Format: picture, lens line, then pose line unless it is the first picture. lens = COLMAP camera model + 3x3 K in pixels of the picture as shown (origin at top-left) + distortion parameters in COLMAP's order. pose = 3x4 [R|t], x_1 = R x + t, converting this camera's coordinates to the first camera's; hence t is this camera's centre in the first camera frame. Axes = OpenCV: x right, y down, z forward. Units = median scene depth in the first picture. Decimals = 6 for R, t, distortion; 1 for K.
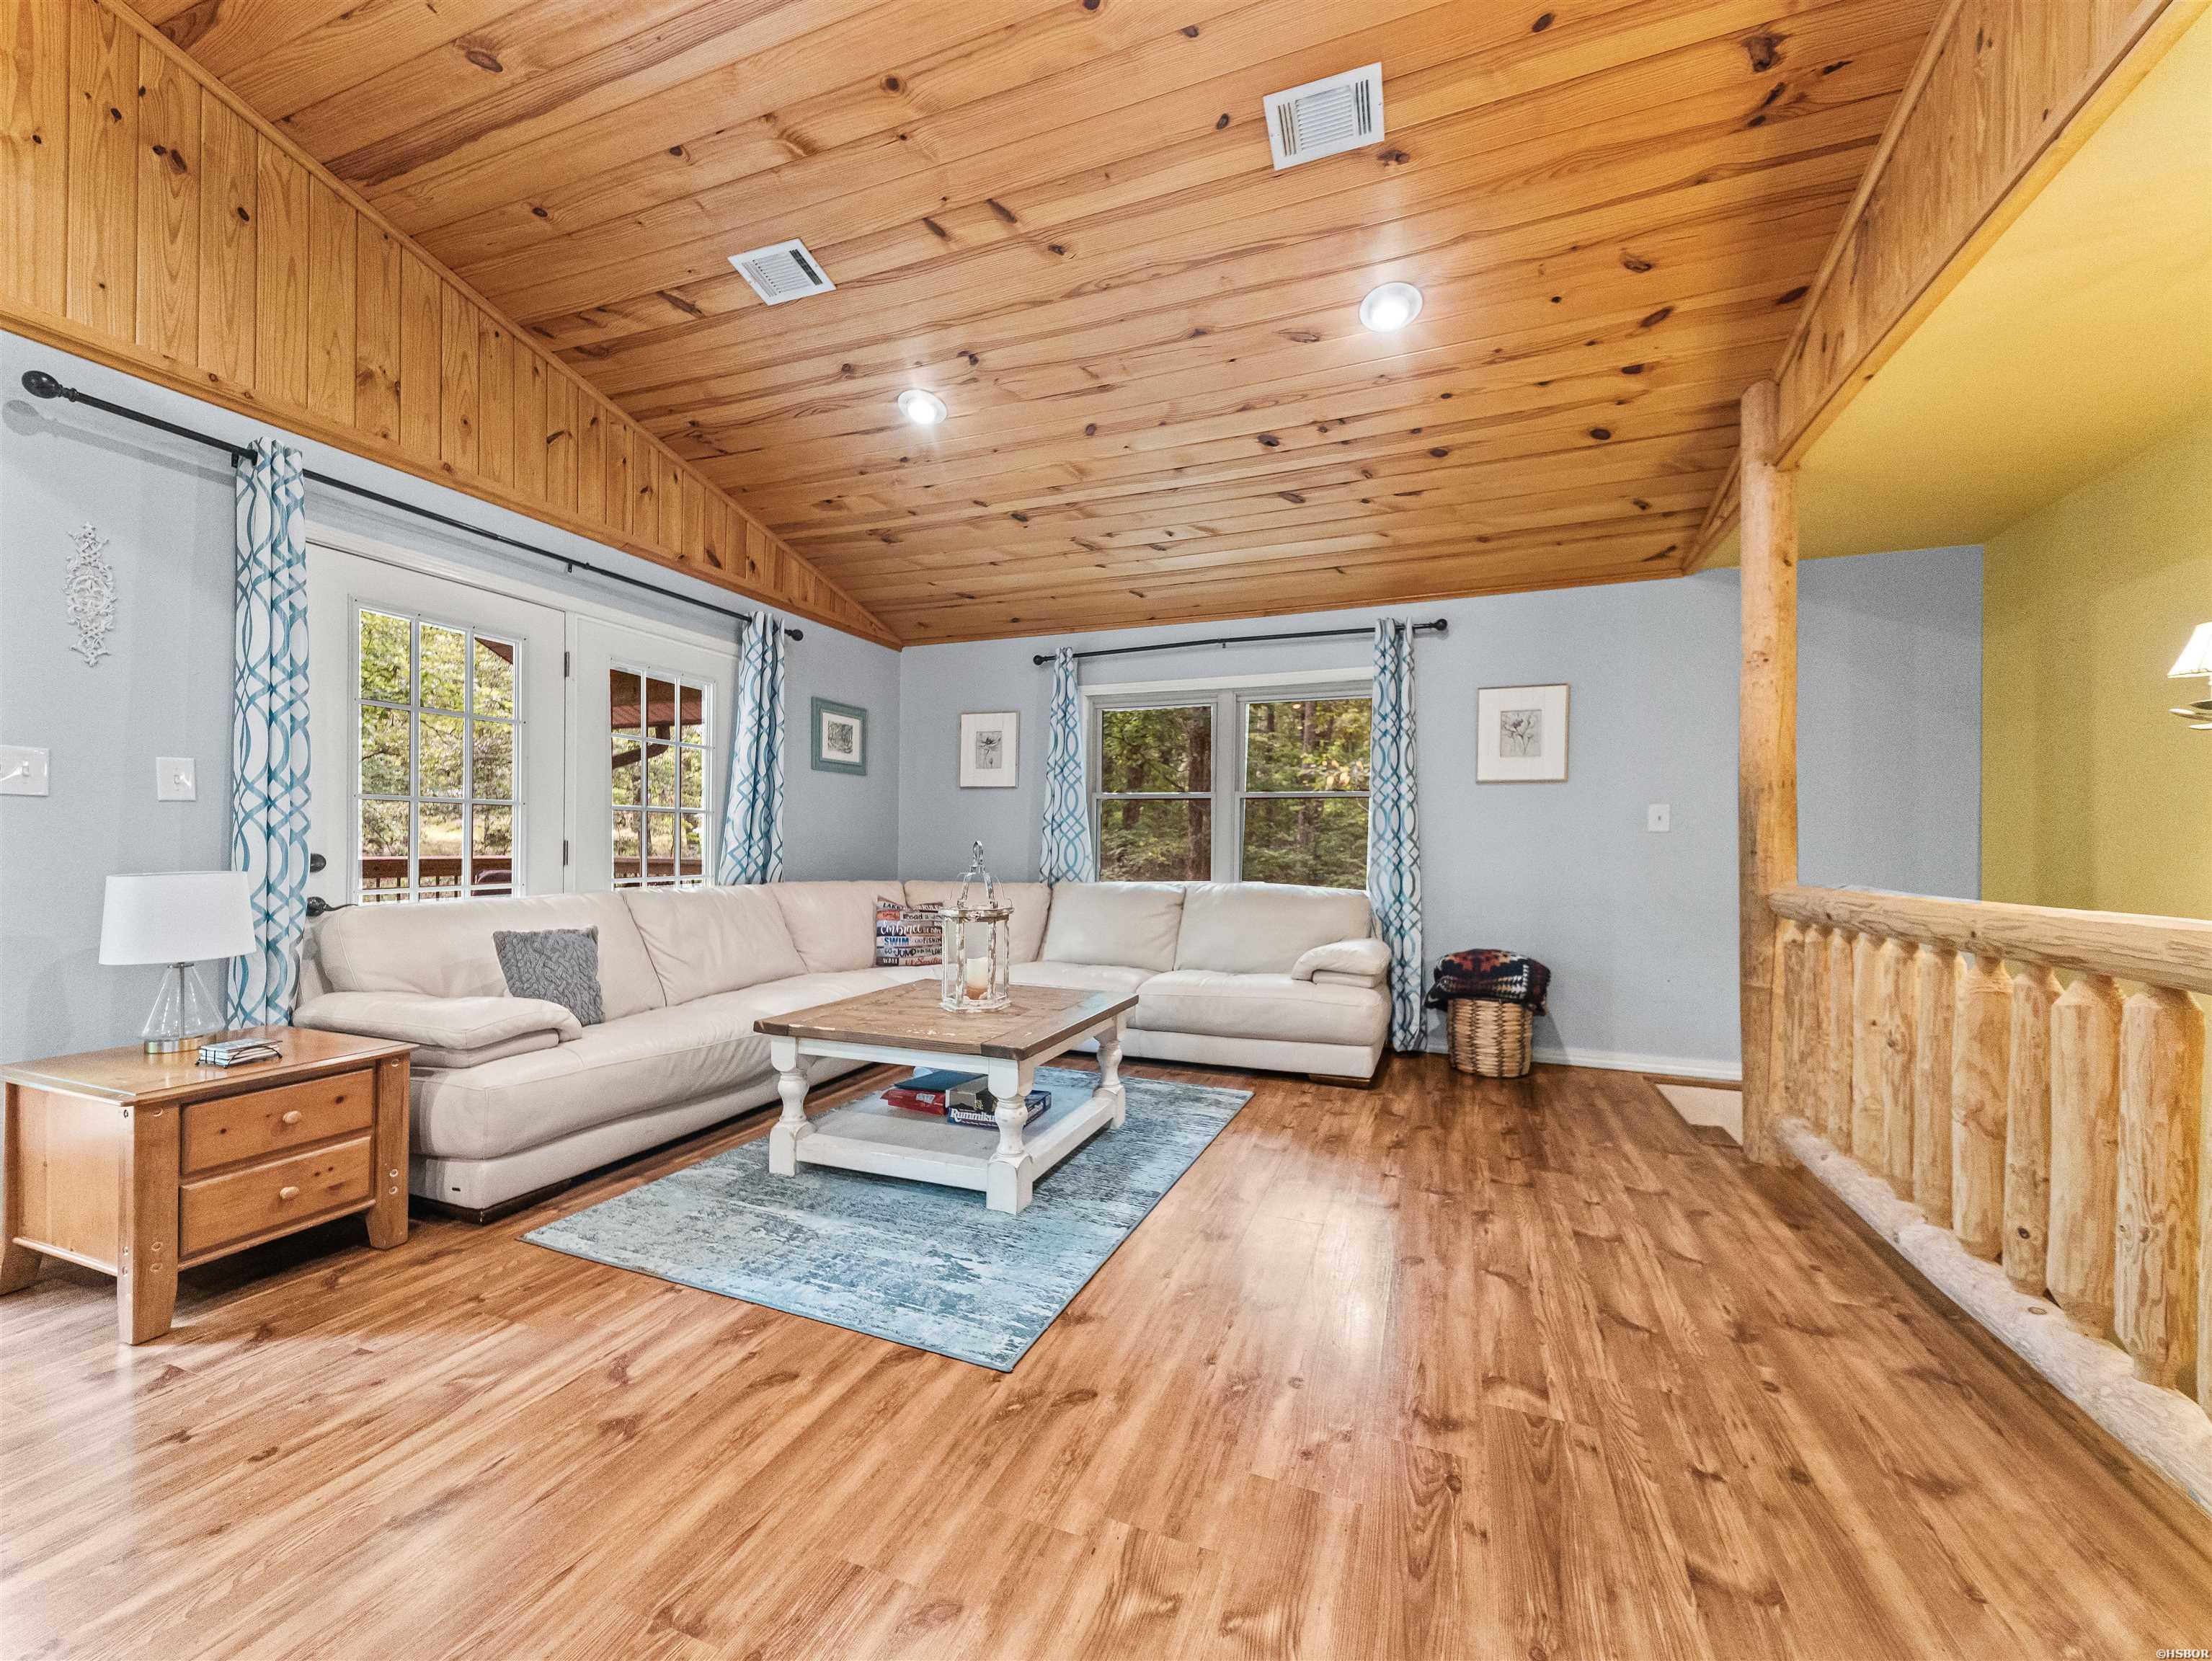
lens RADIAL K [[853.6, 0, 1114.2], [0, 853.6, 846.7], [0, 0, 1]] dist [0.027622, -0.008520]
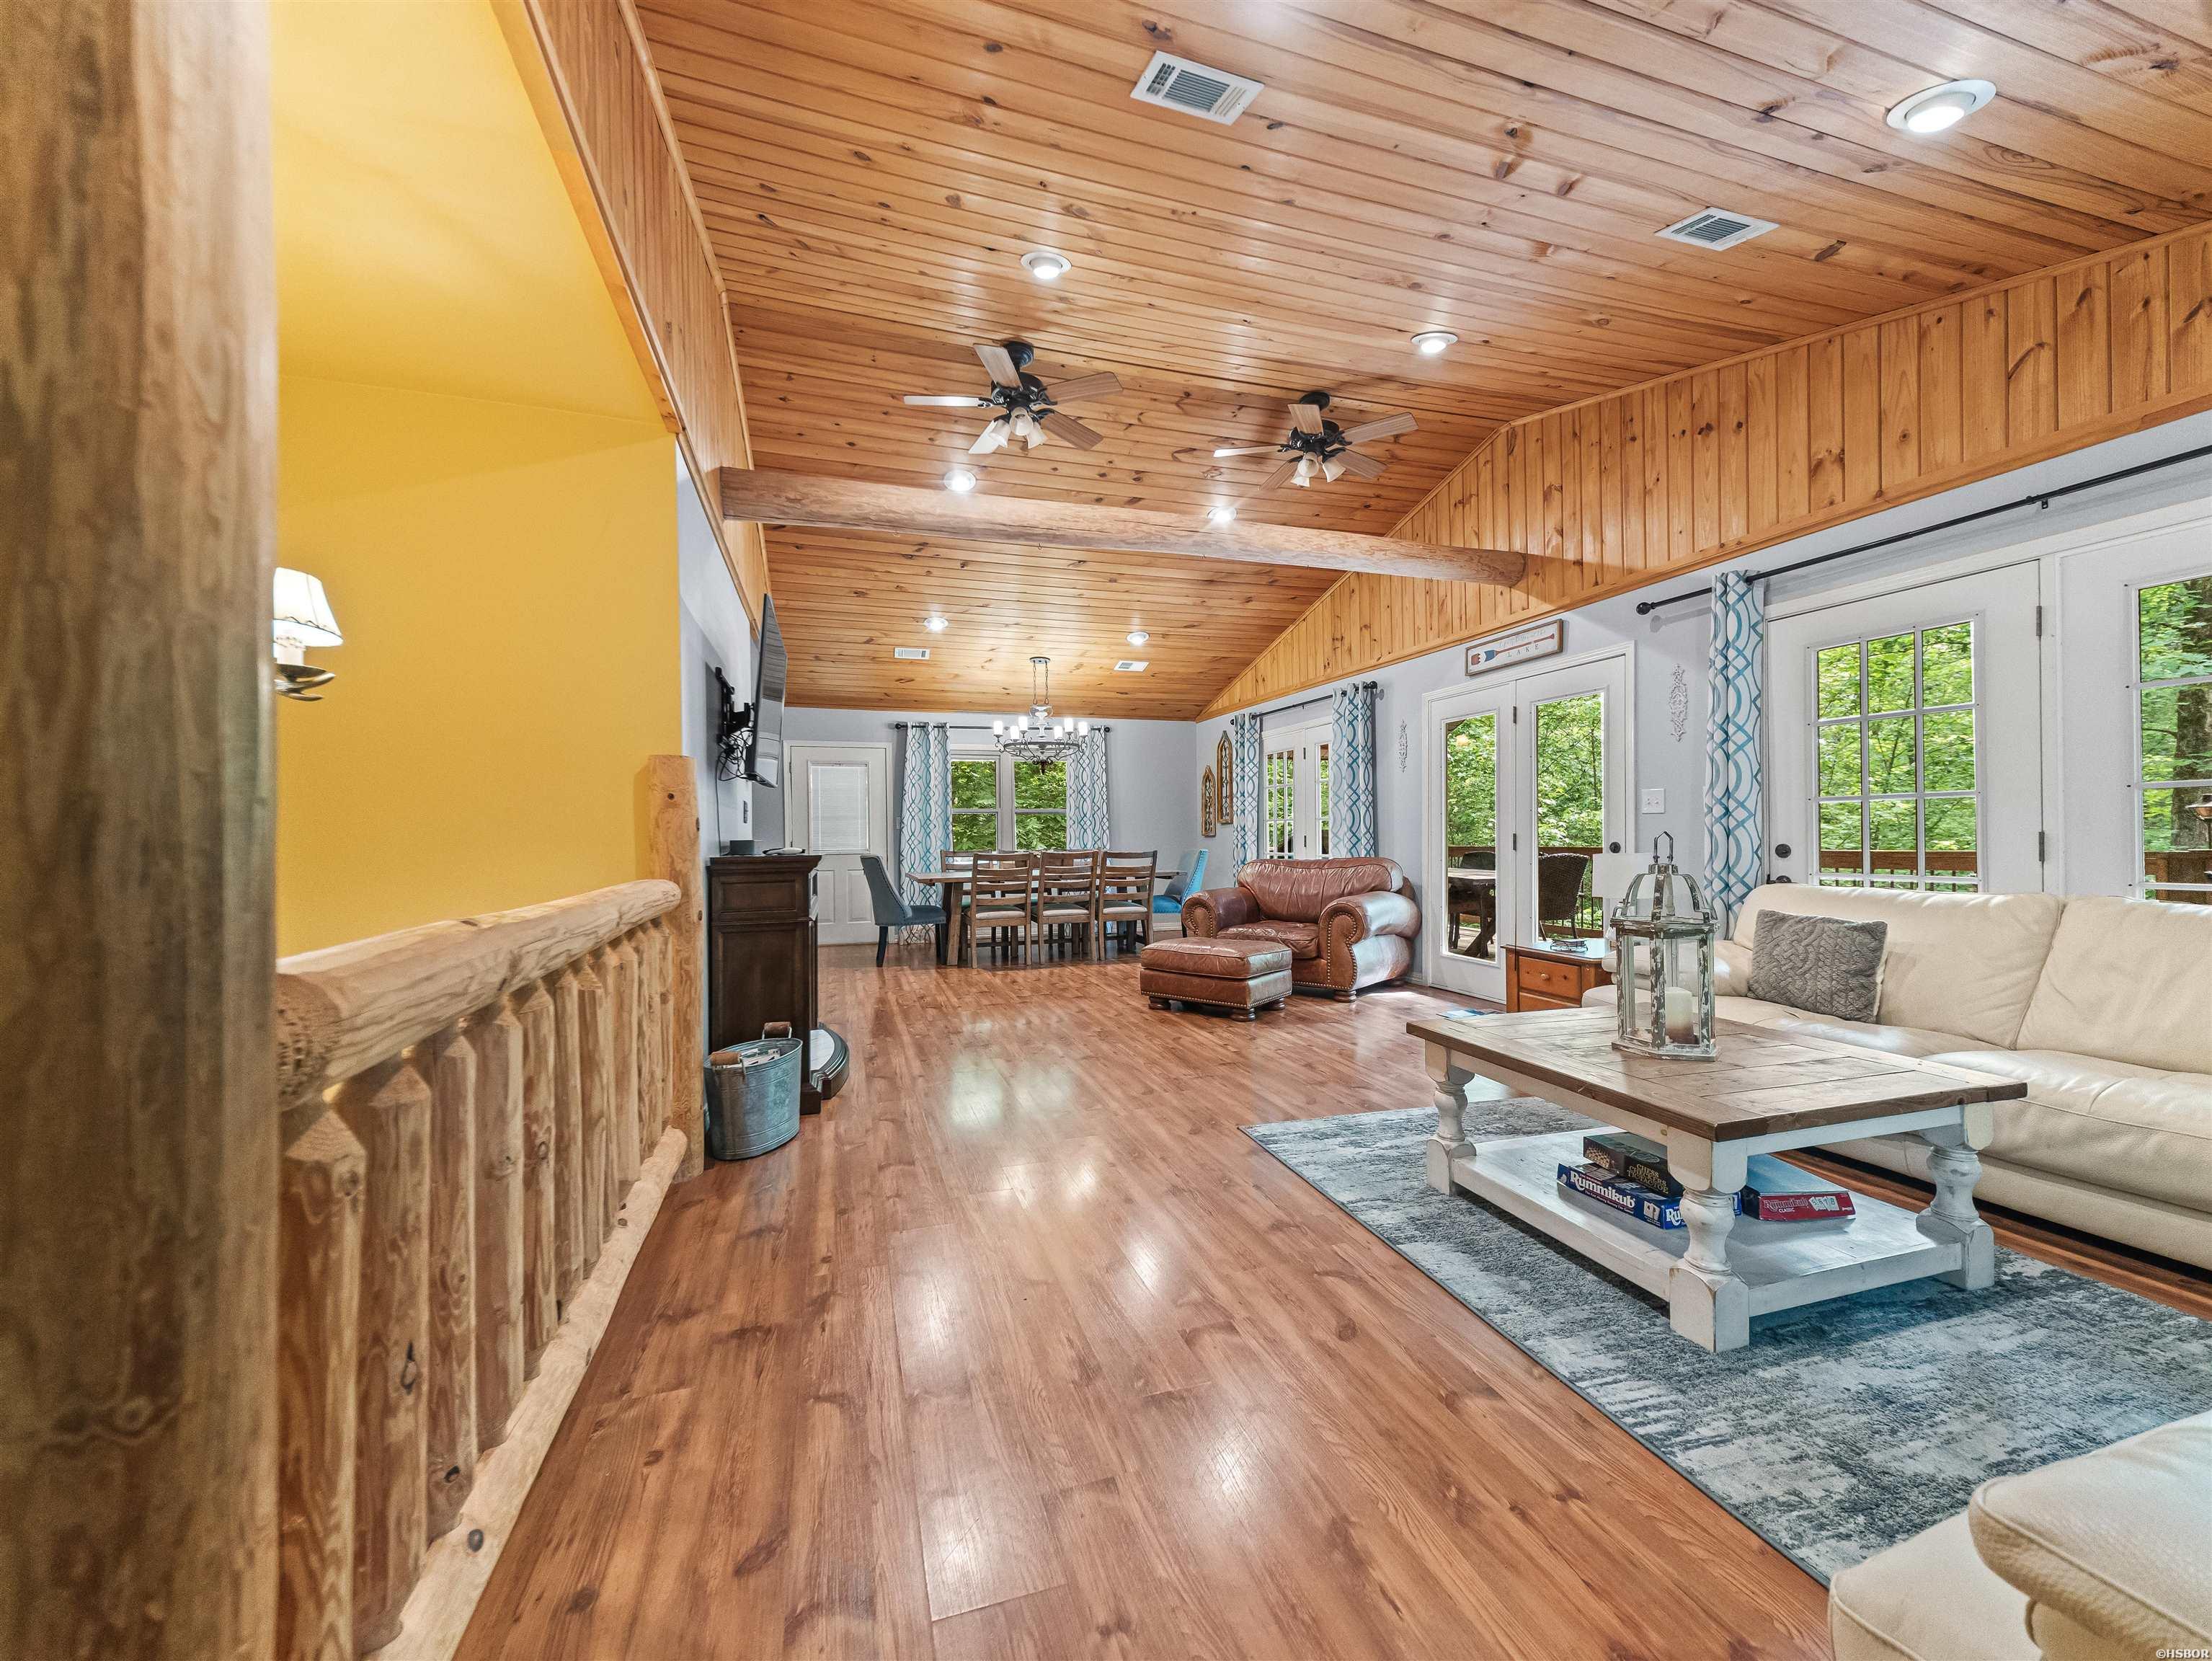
lens RADIAL K [[853.6, 0, 1099.6], [0, 853.6, 835.8], [0, 0, 1]] dist [0.027622, -0.008520]
pose [[-0.784849, -0.003664, -0.619677, 0.674564], [-0.001982, 0.999992, -0.003402, 0.001283], [0.619684, -0.001441, -0.784850, 1.231475]]
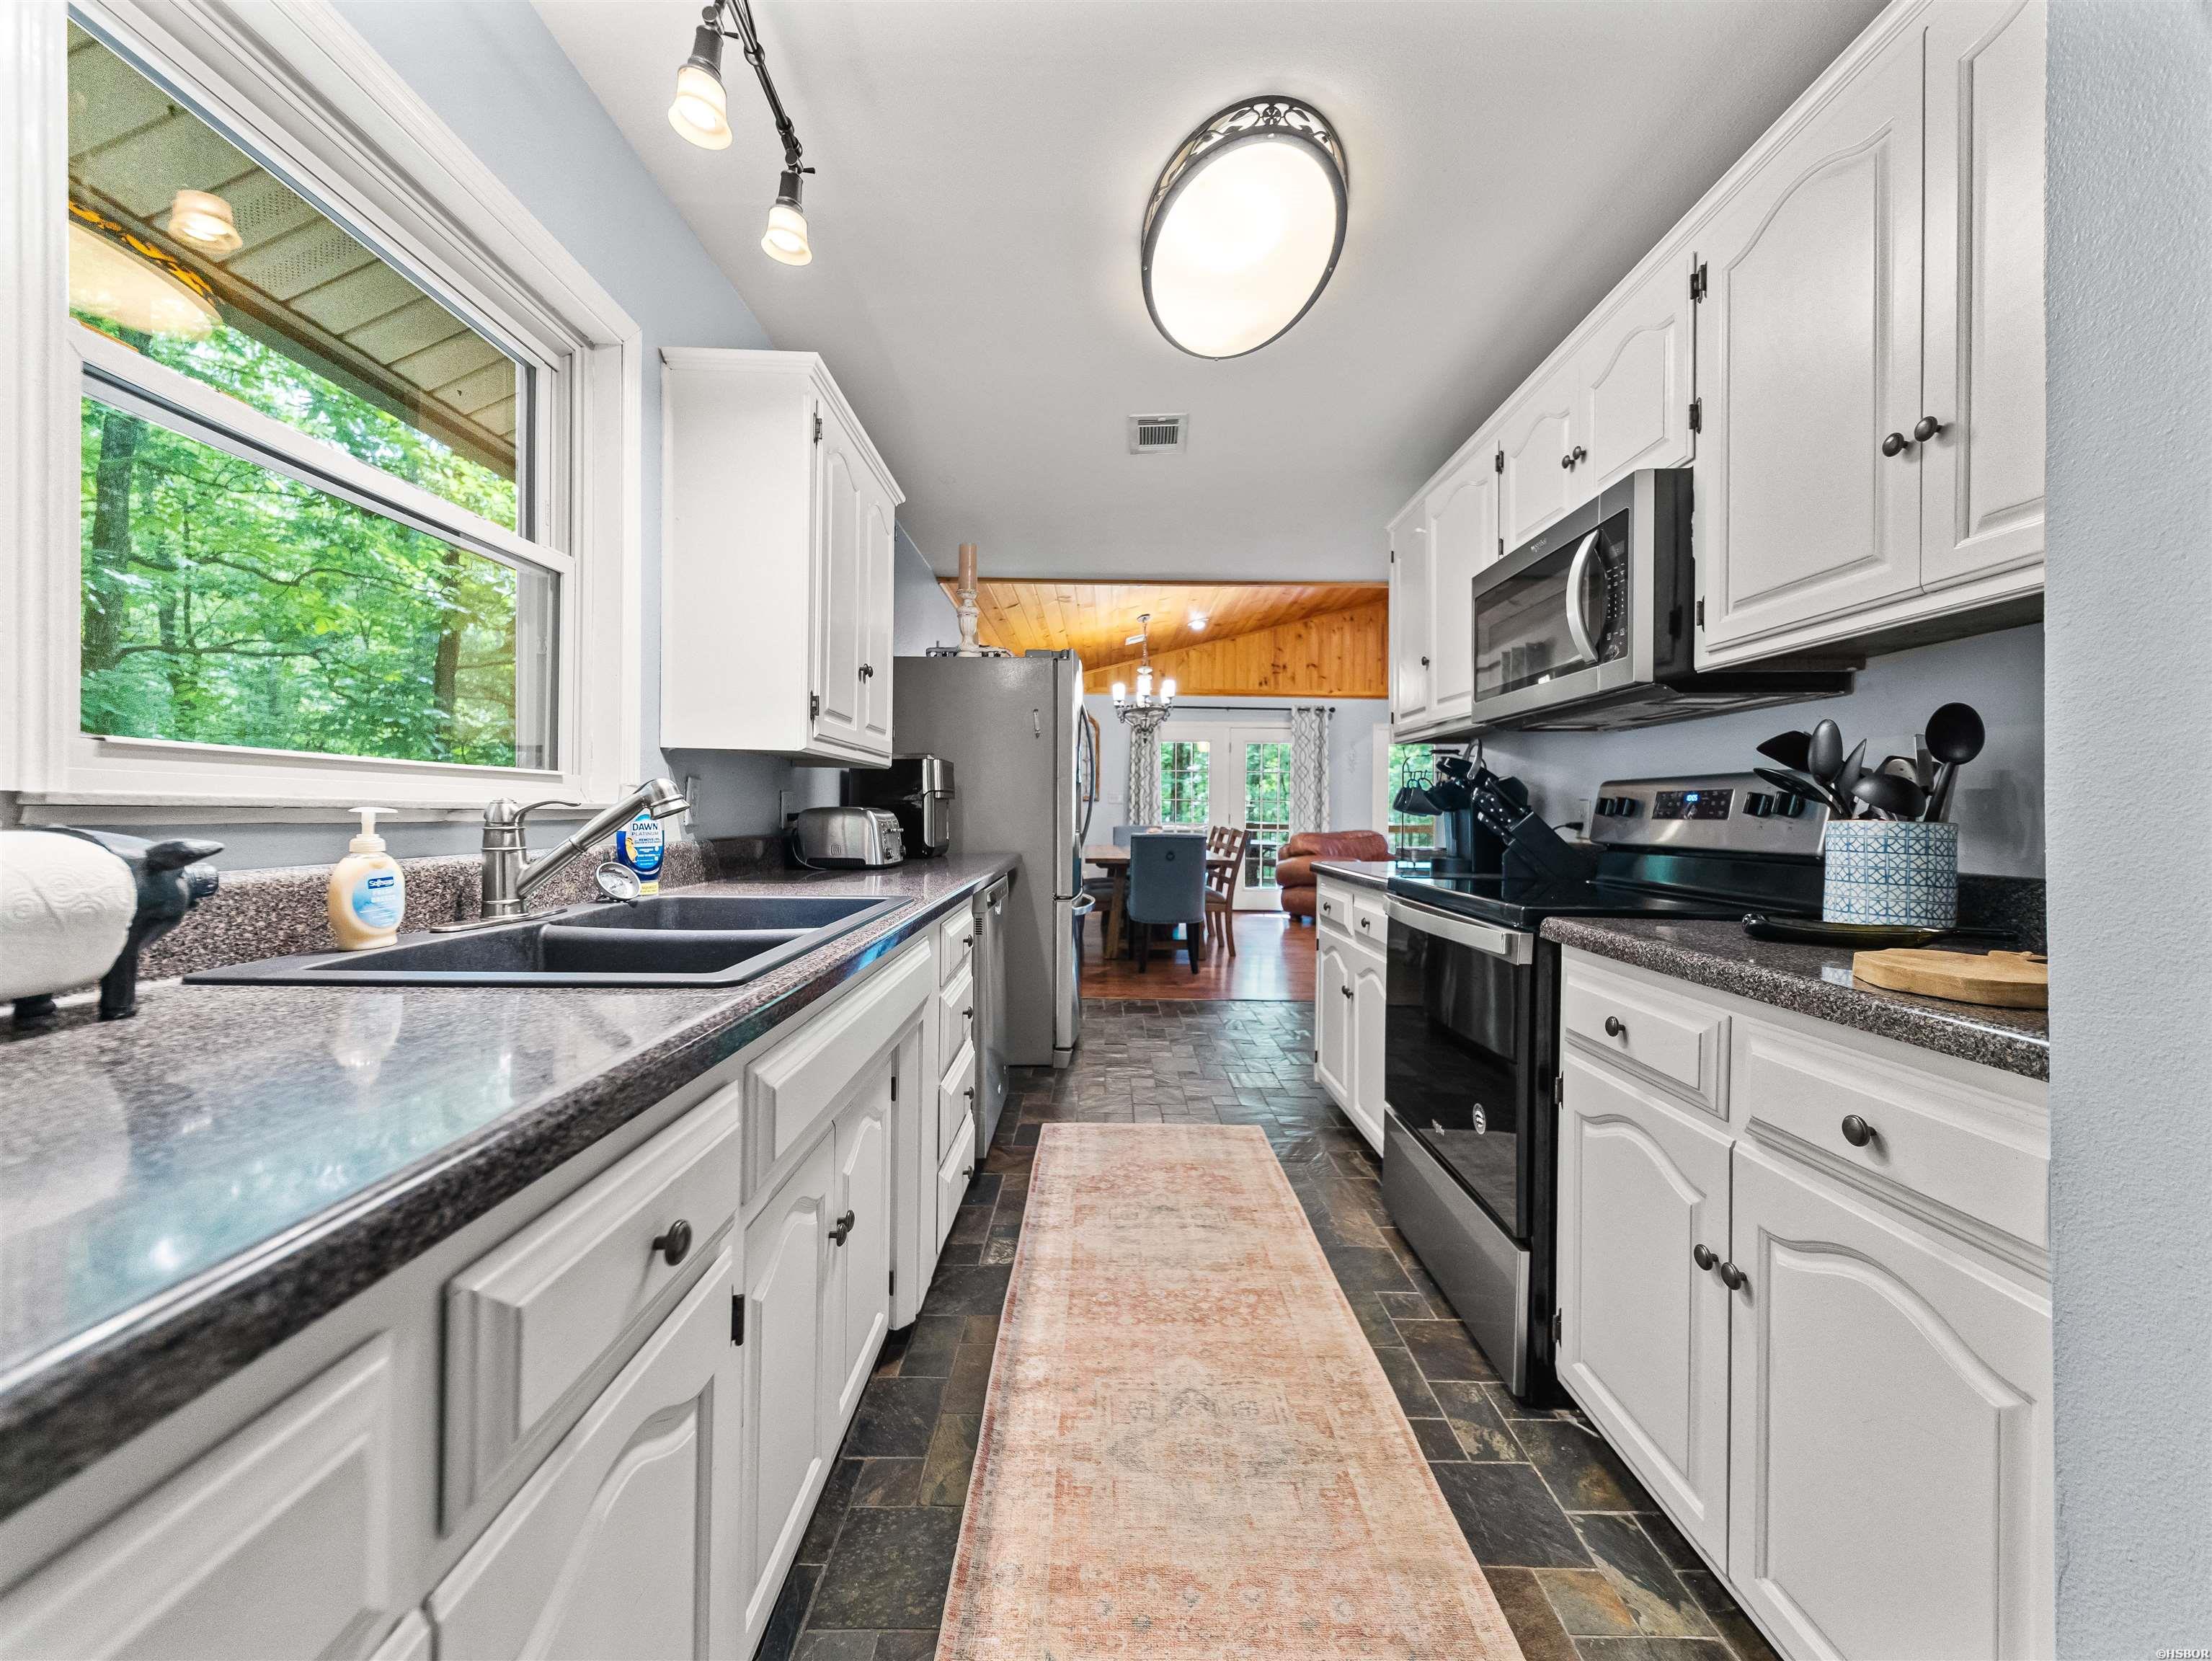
lens RADIAL K [[853.6, 0, 1109.0], [0, 853.6, 815.3], [0, 0, 1]] dist [0.027622, -0.008520]
pose [[0.356182, -0.003249, -0.934411, 1.355902], [-0.008724, 0.999939, -0.006803, 0.020020], [0.934376, 0.010575, 0.356132, -1.723478]]
